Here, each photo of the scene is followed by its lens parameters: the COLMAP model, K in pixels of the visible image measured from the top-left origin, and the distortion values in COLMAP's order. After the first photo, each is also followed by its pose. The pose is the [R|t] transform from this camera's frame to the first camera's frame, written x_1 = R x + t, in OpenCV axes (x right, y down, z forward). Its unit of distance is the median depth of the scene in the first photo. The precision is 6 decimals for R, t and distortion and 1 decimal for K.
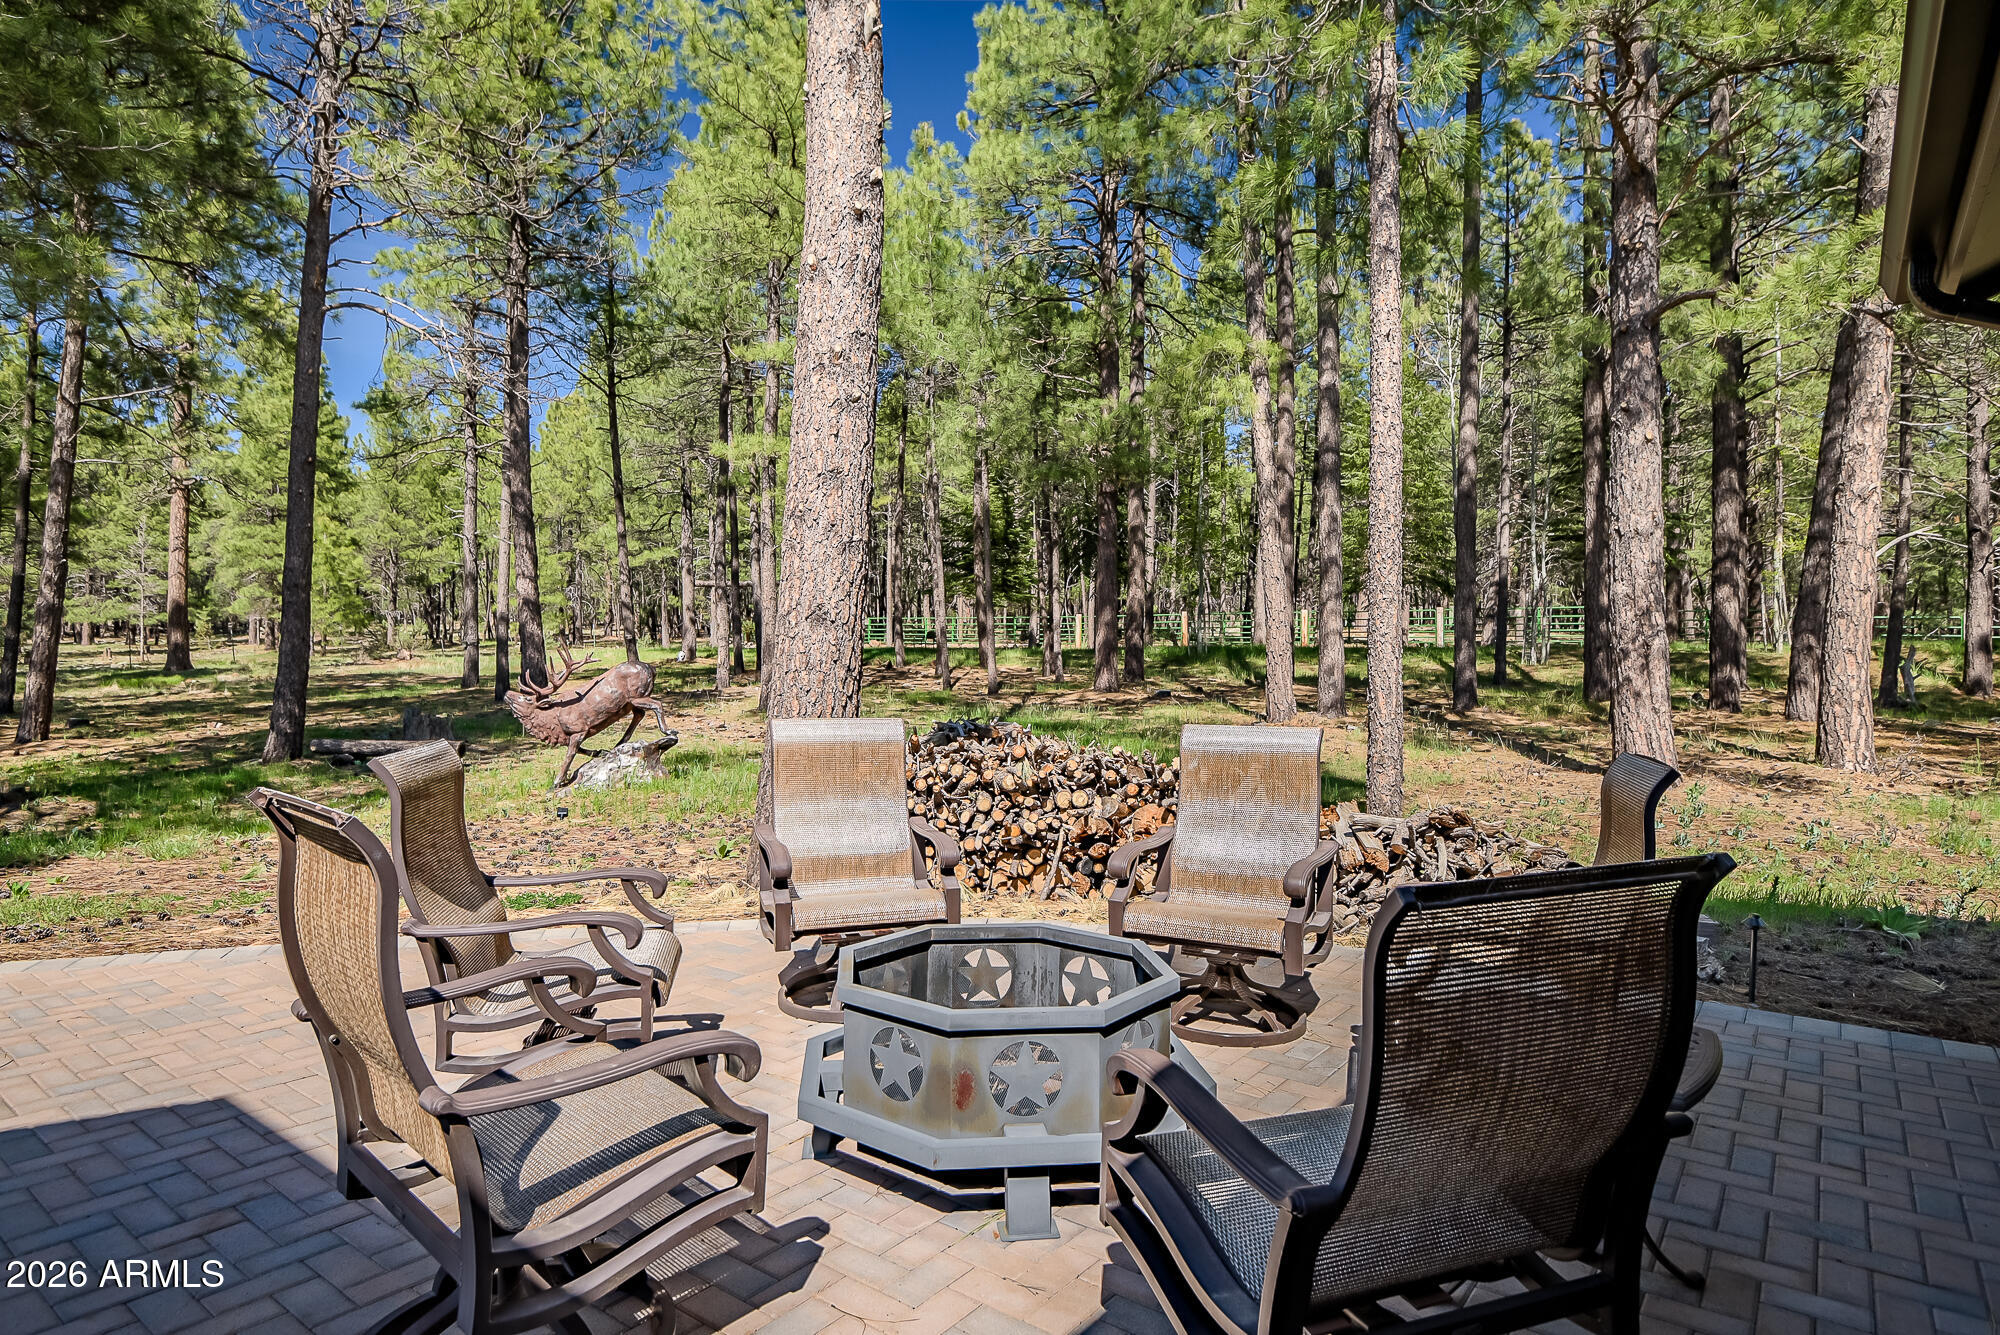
lens RADIAL K [[1087.3, 0, 1000.0], [0, 1087.3, 667.5], [0, 0, 1]] dist [-0.001861, -0.000223]
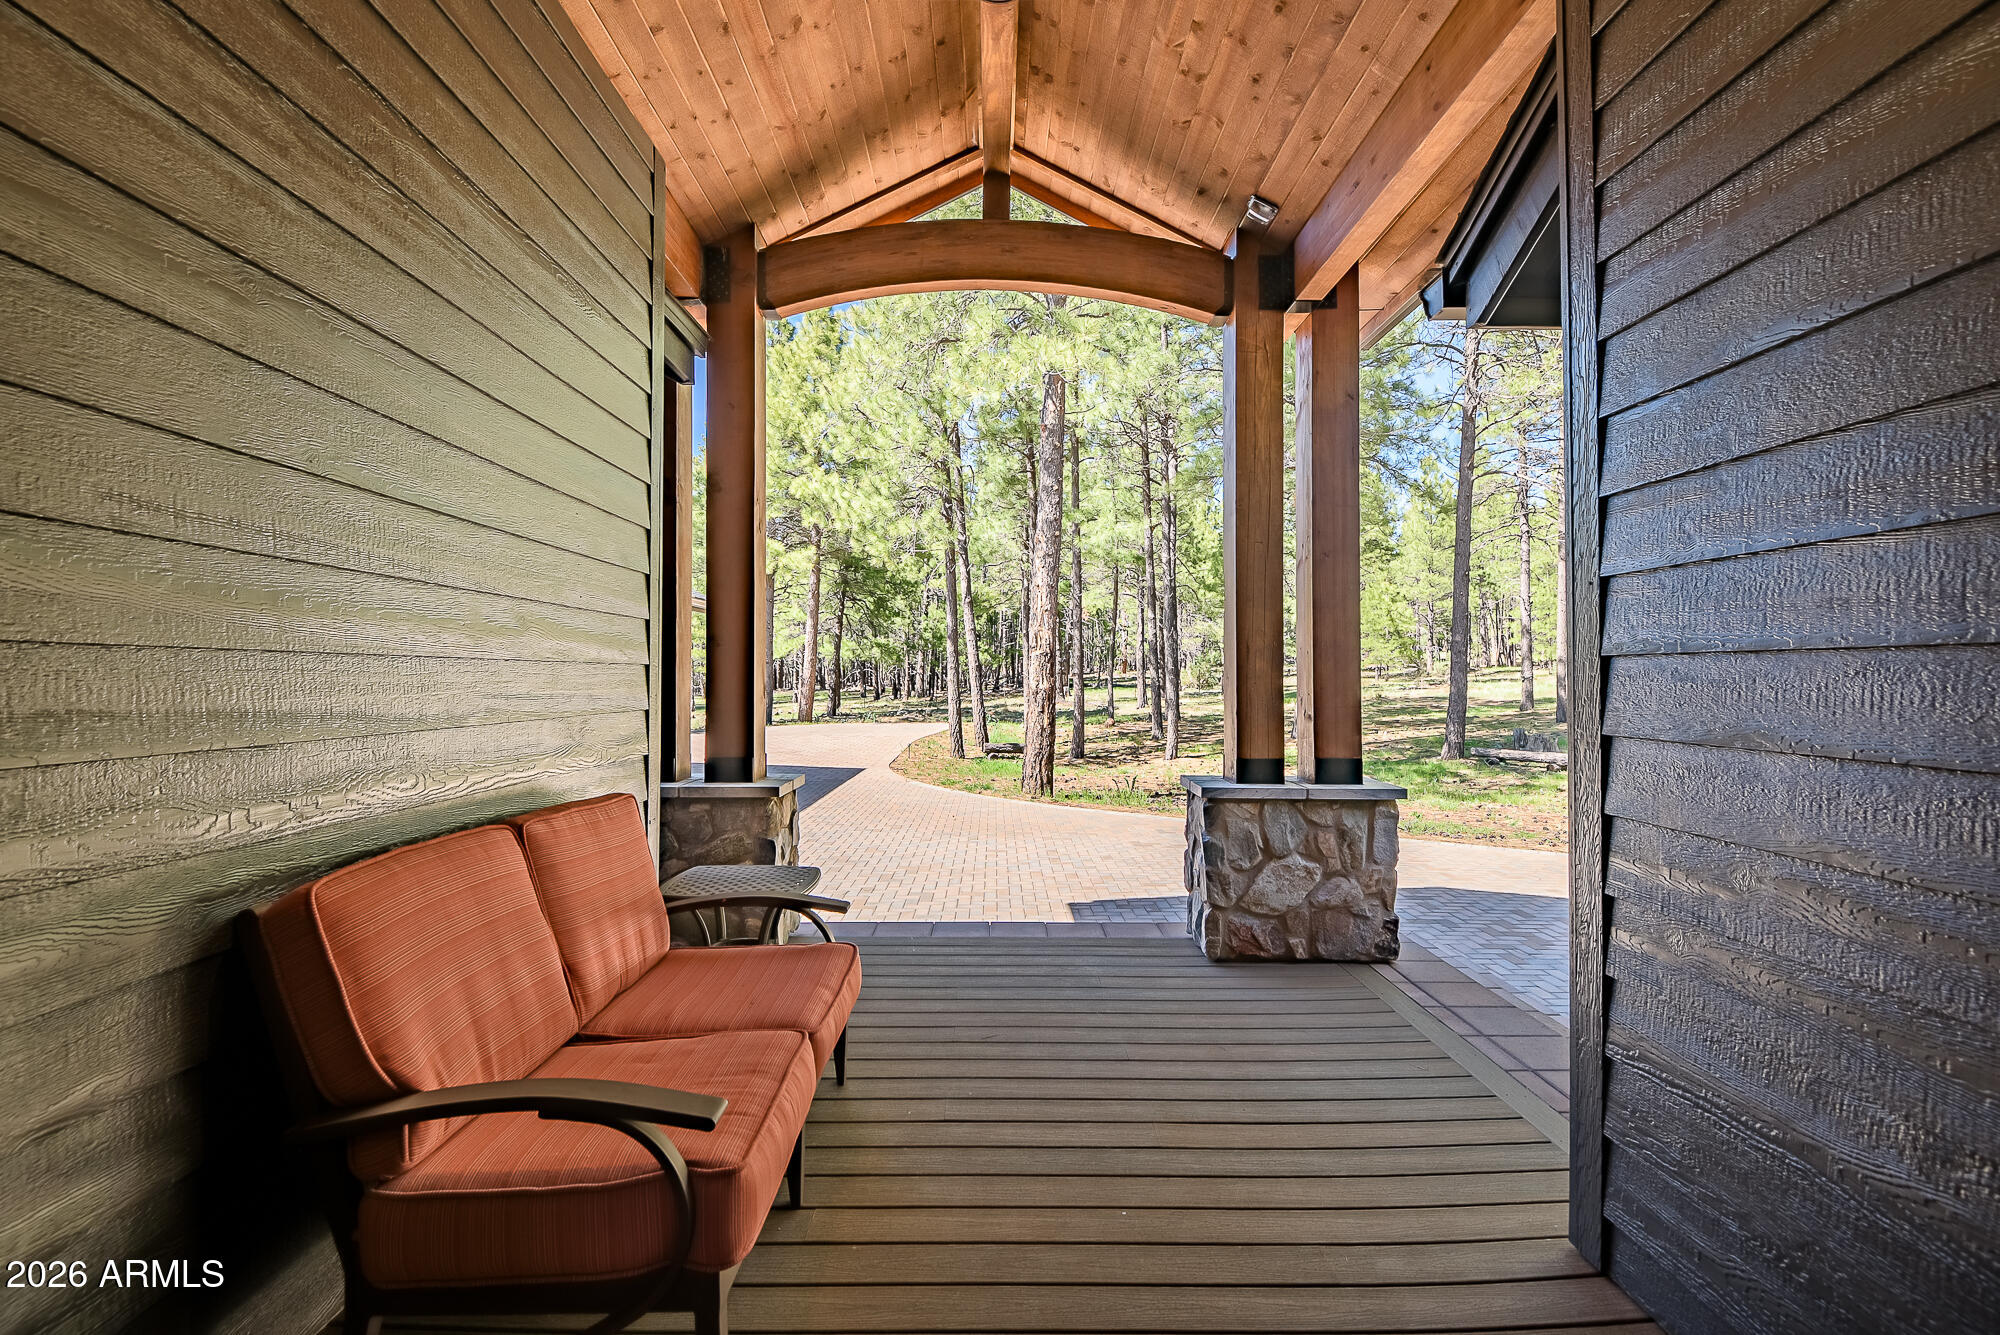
lens RADIAL K [[920.8, 0, 1000.0], [0, 920.8, 667.5], [0, 0, 1]] dist [0.000511, 0.000028]
pose [[0.613464, -0.008232, -0.789680, 0.010794], [-0.005902, 0.999870, -0.015008, -0.014005], [0.789700, 0.013868, 0.613336, -0.204165]]
